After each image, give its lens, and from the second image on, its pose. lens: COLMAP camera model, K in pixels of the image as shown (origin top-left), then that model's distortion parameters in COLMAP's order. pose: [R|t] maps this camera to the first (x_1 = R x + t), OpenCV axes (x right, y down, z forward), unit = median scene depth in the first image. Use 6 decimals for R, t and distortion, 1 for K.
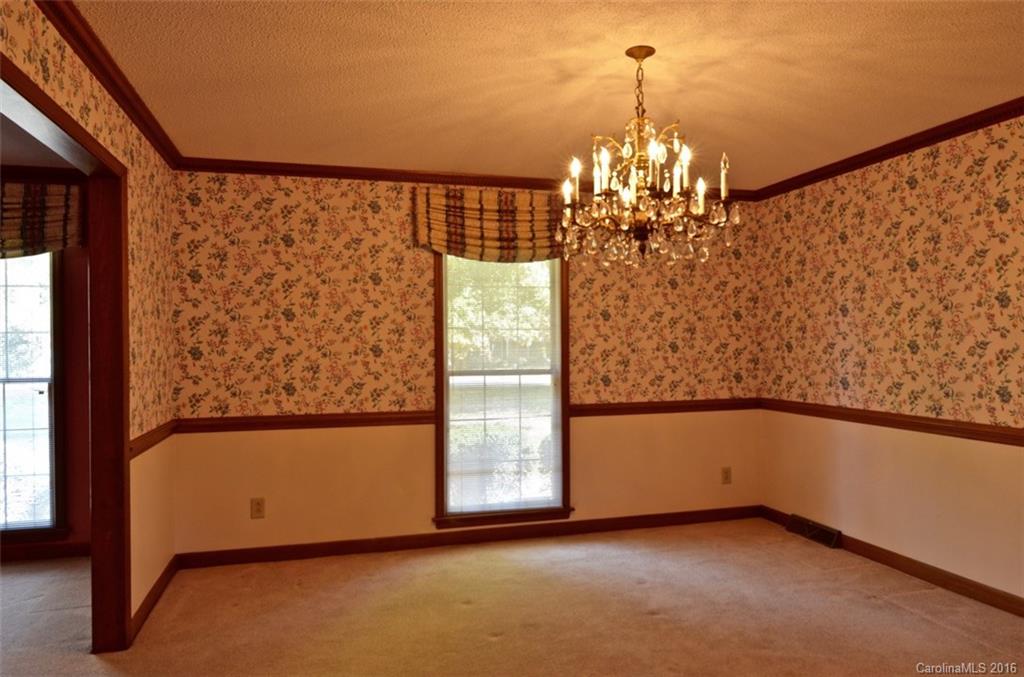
lens RADIAL K [[690.1, 0, 513.1], [0, 690.1, 338.6], [0, 0, 1]] dist [-0.008114, -0.002586]
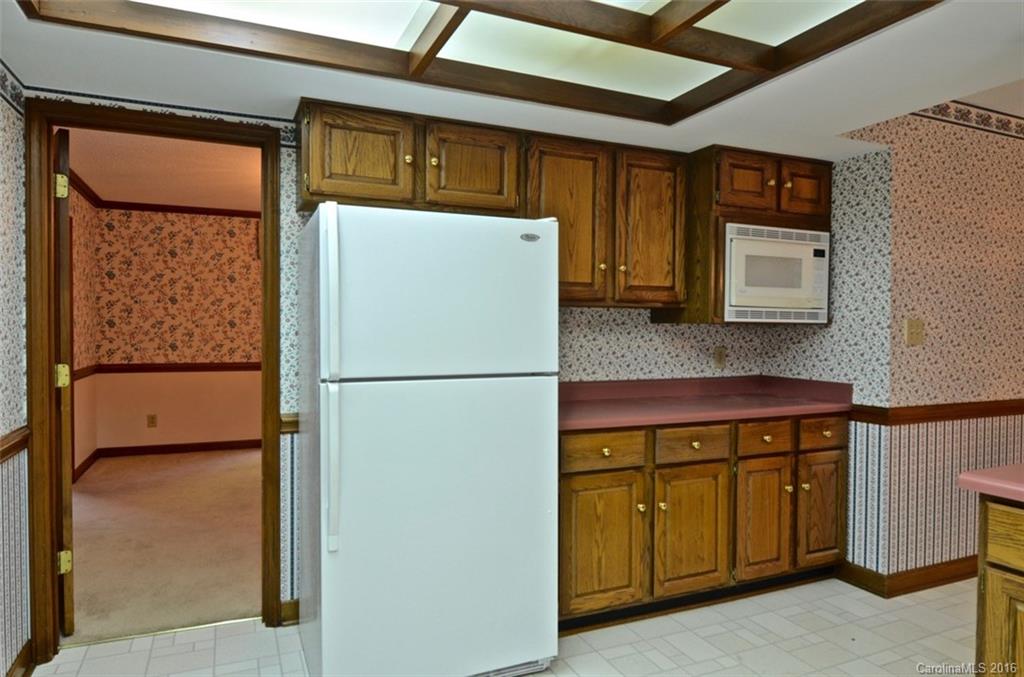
lens RADIAL K [[611.6, 0, 485.4], [0, 611.6, 336.9], [0, 0, 1]] dist [-0.001557, -0.000205]
pose [[0.991297, 0.013086, 0.130994, 0.209196], [-0.016389, 0.999573, 0.024172, 0.003939], [-0.130622, -0.026109, 0.991088, -0.505499]]
